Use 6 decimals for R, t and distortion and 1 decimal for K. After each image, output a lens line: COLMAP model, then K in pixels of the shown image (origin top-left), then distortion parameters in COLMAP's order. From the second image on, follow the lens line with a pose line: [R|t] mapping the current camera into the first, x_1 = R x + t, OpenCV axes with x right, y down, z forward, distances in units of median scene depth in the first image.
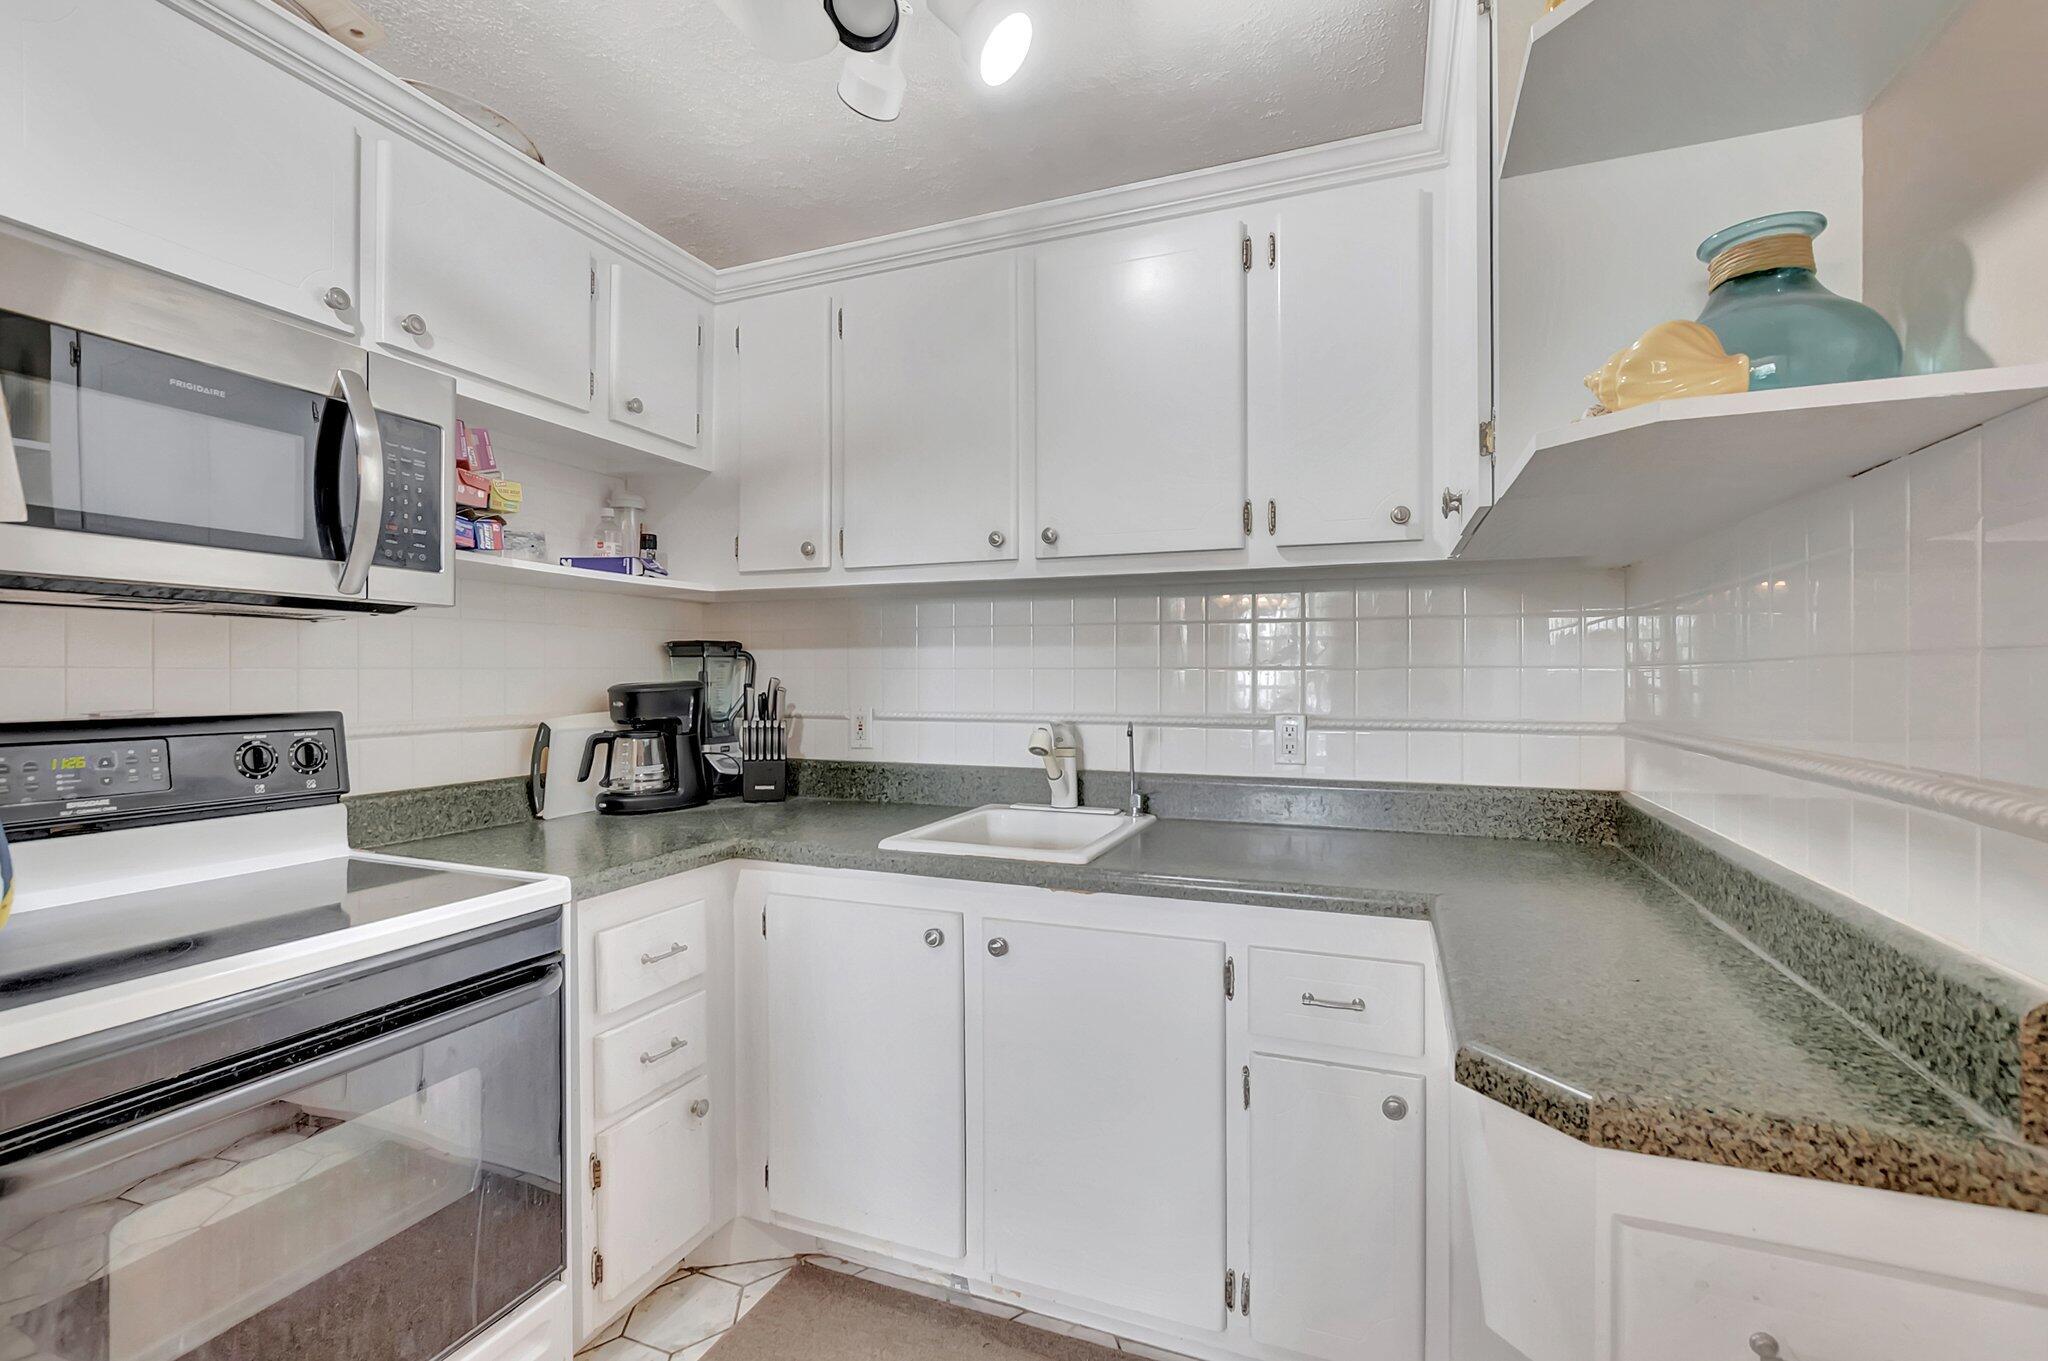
lens RADIAL K [[891.0, 0, 1017.6], [0, 891.0, 676.0], [0, 0, 1]] dist [-0.012400, -0.000579]
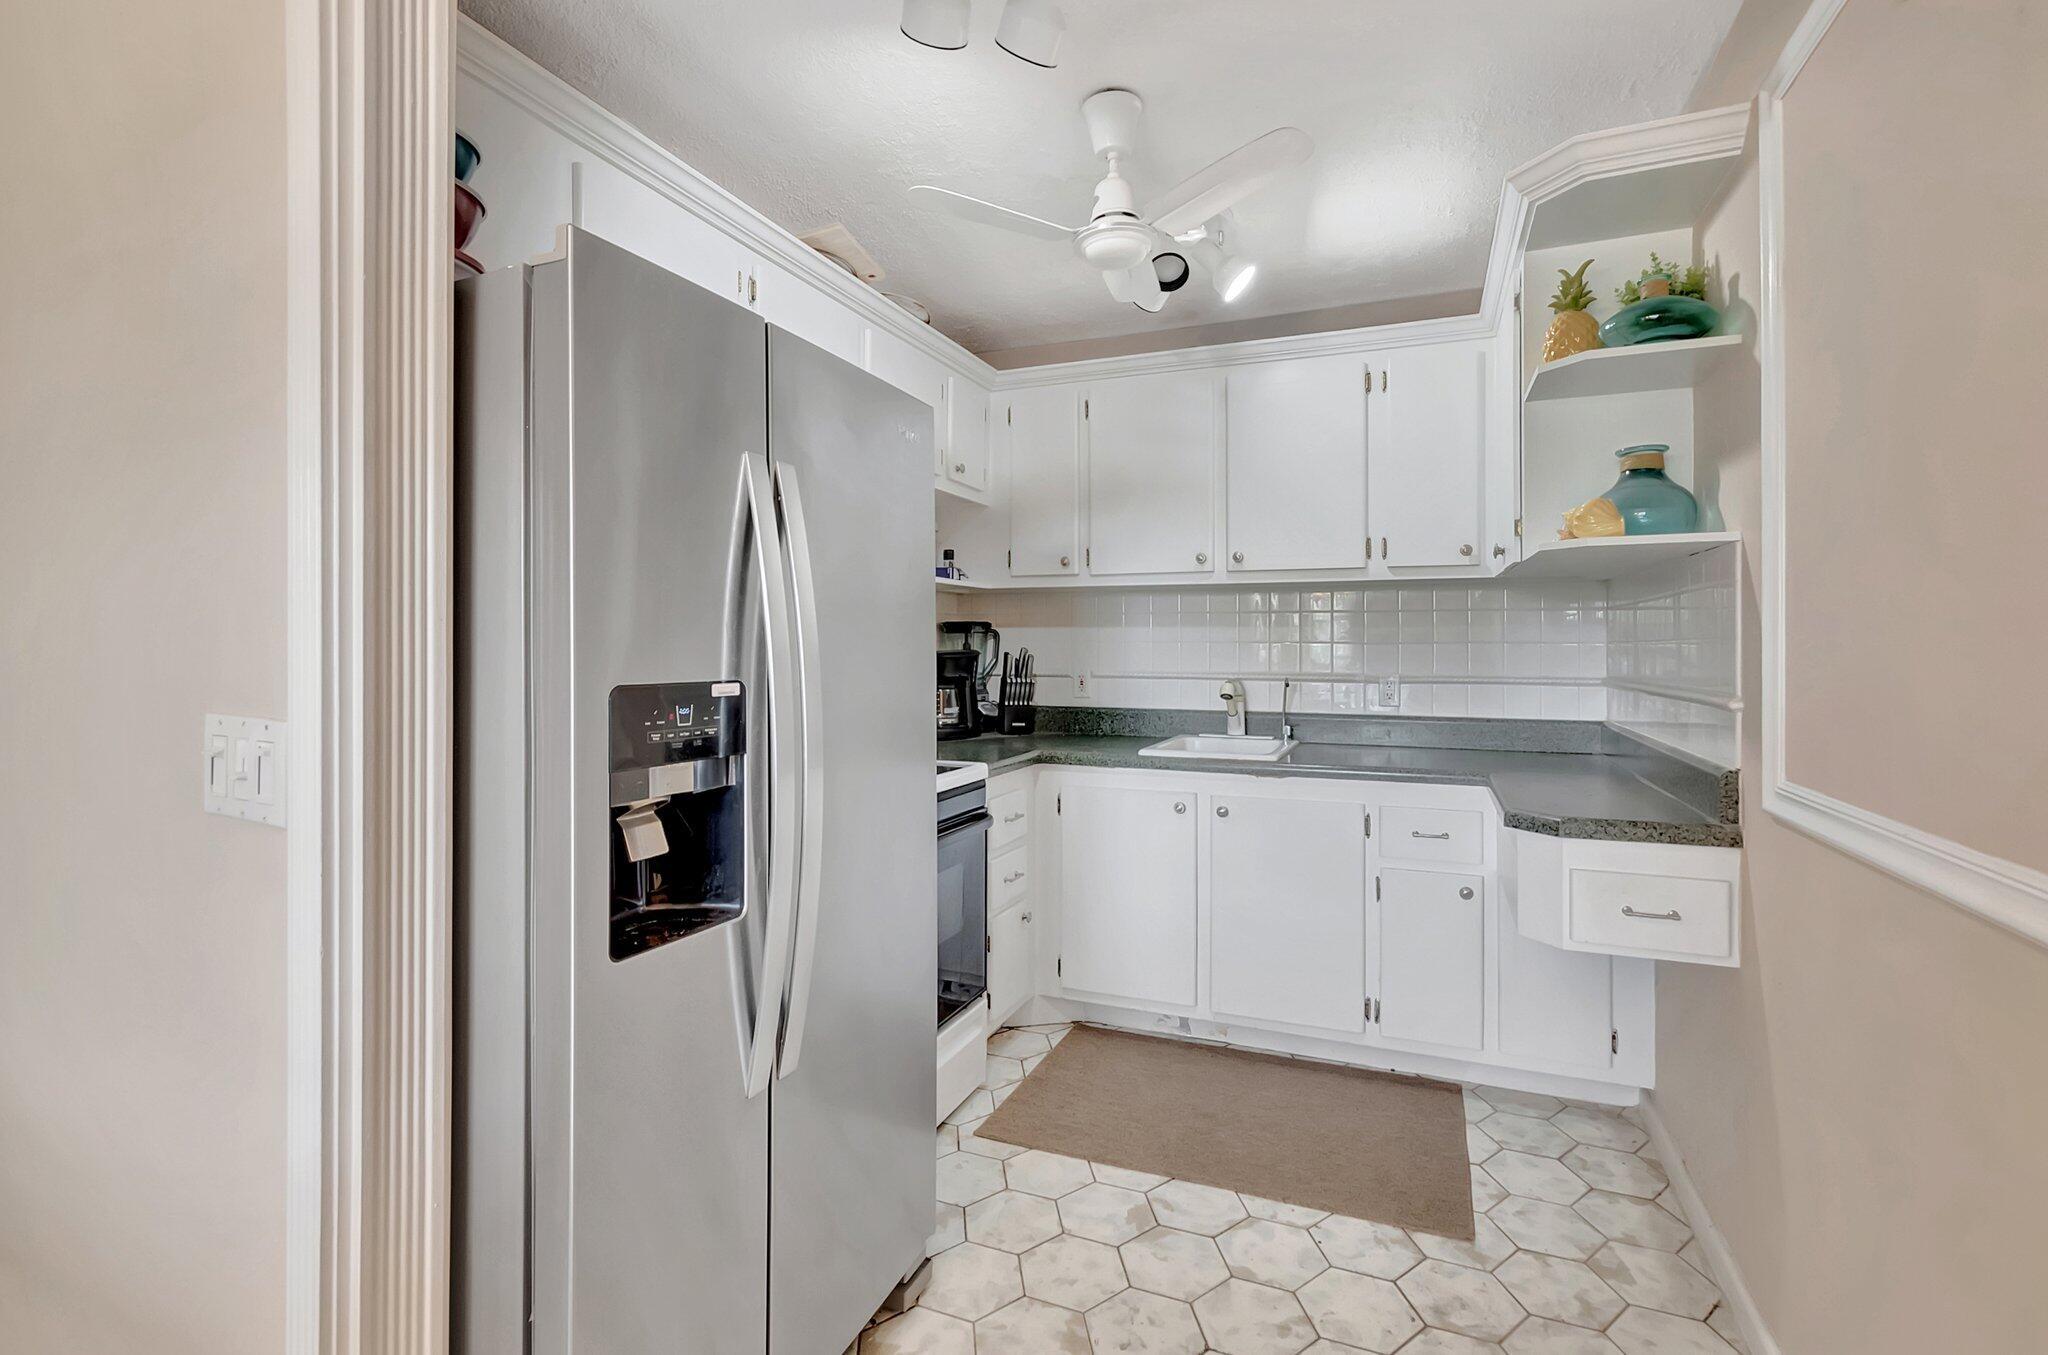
lens RADIAL K [[919.8, 0, 1031.0], [0, 919.8, 642.8], [0, 0, 1]] dist [-0.019349, -0.000255]
pose [[0.999986, 0.003011, -0.004297, -0.325140], [-0.003029, 0.999987, -0.004200, -0.000238], [0.004285, 0.004213, 0.999982, -0.617647]]
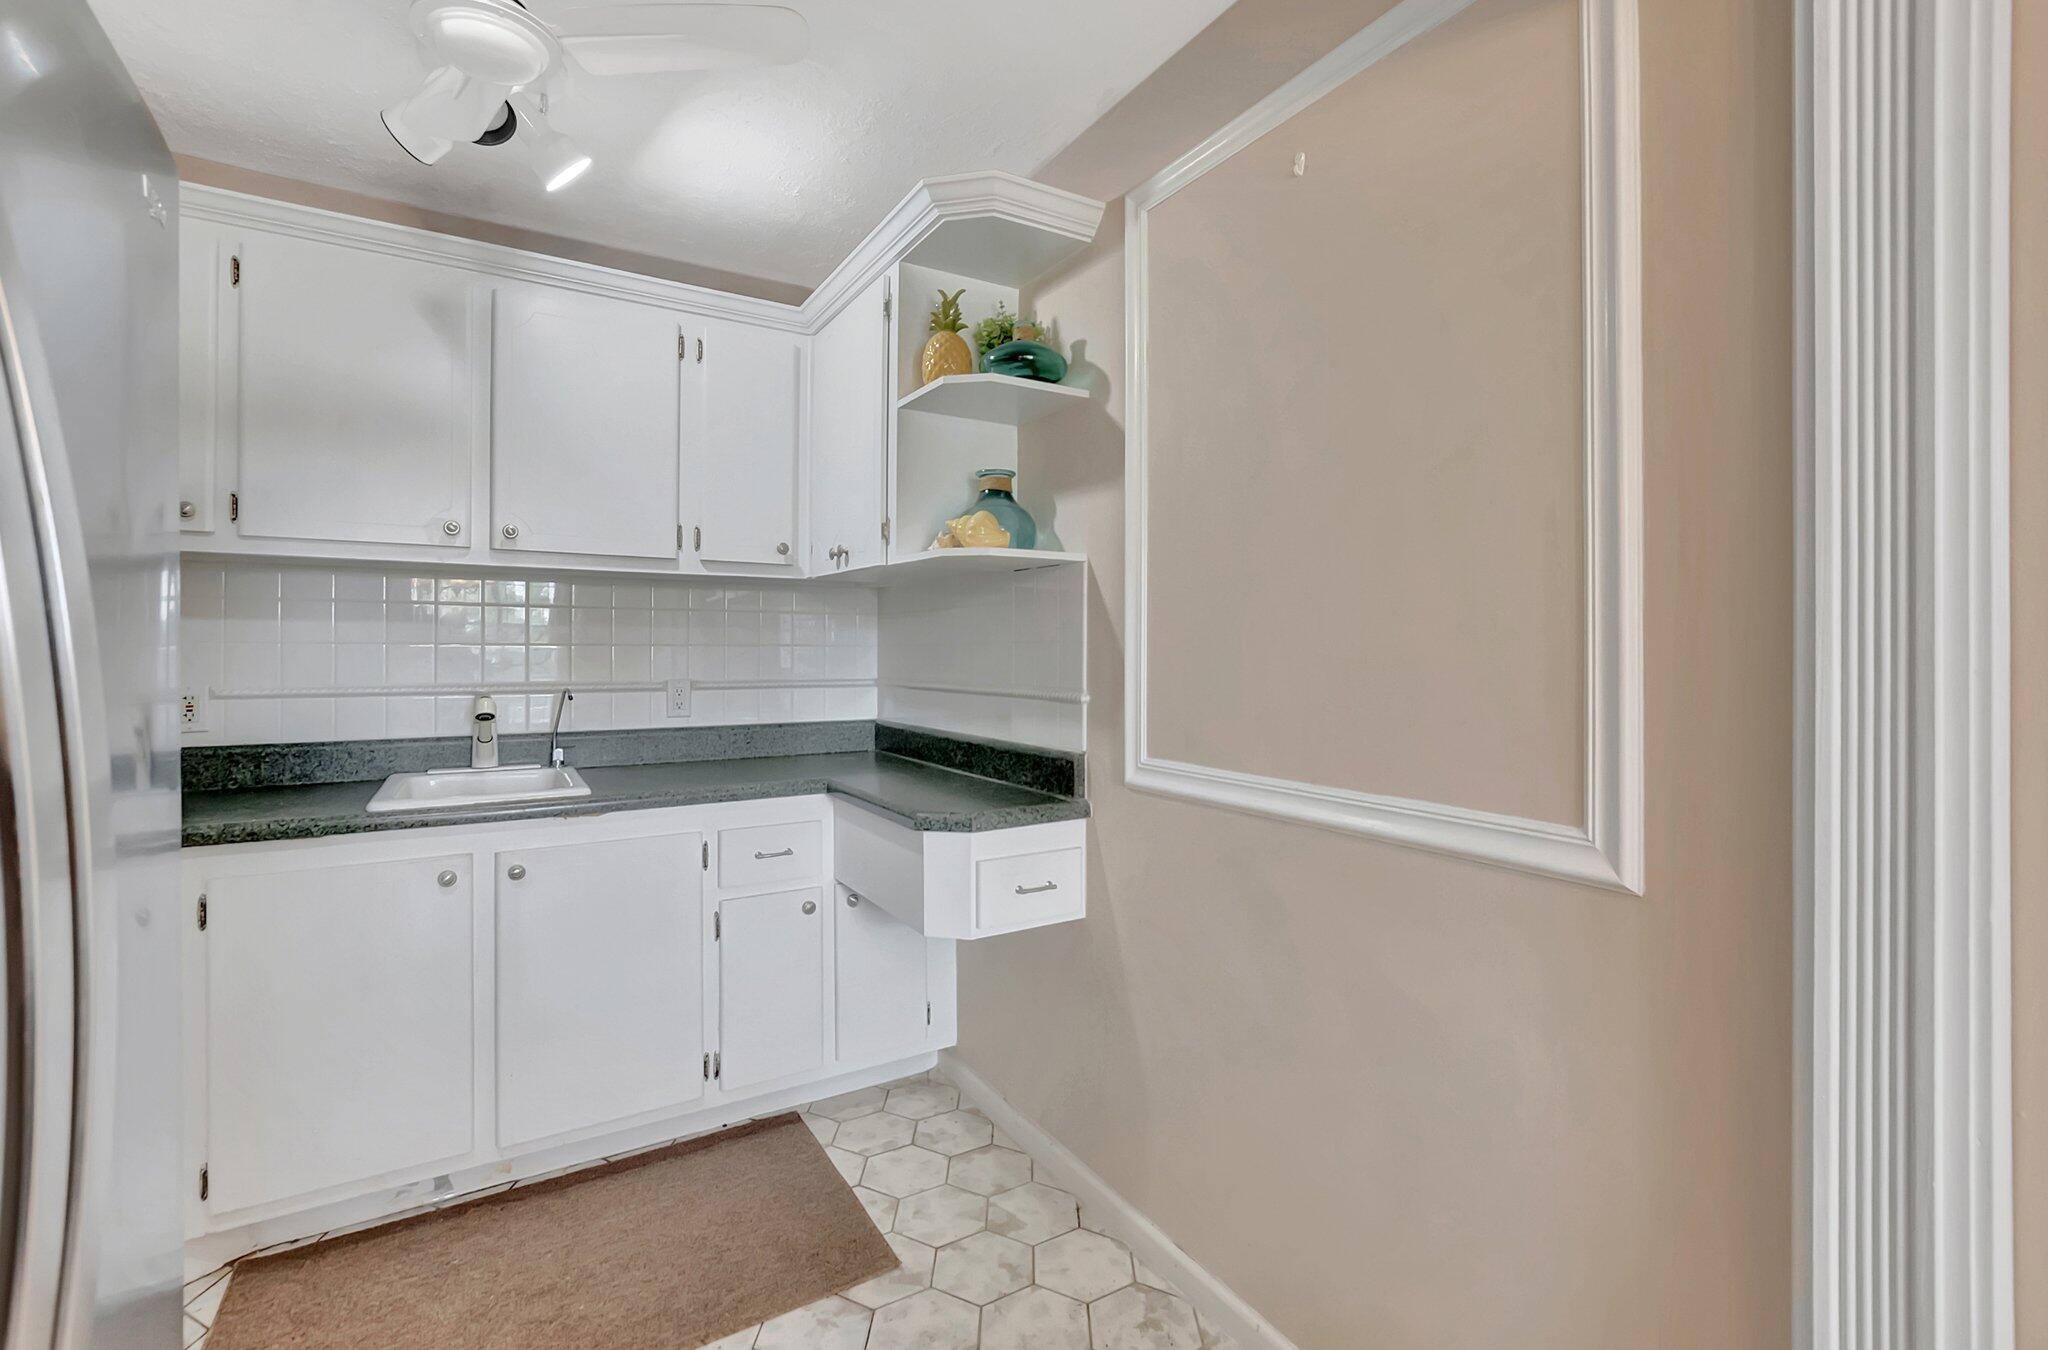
lens RADIAL K [[929.6, 0, 1075.4], [0, 929.6, 640.2], [0, 0, 1]] dist [-0.013914, 0.000065]
pose [[0.561828, 0.010724, 0.827184, -0.566032], [-0.001136, 0.999925, -0.012192, -0.000223], [-0.827253, 0.005910, 0.561798, -0.308401]]
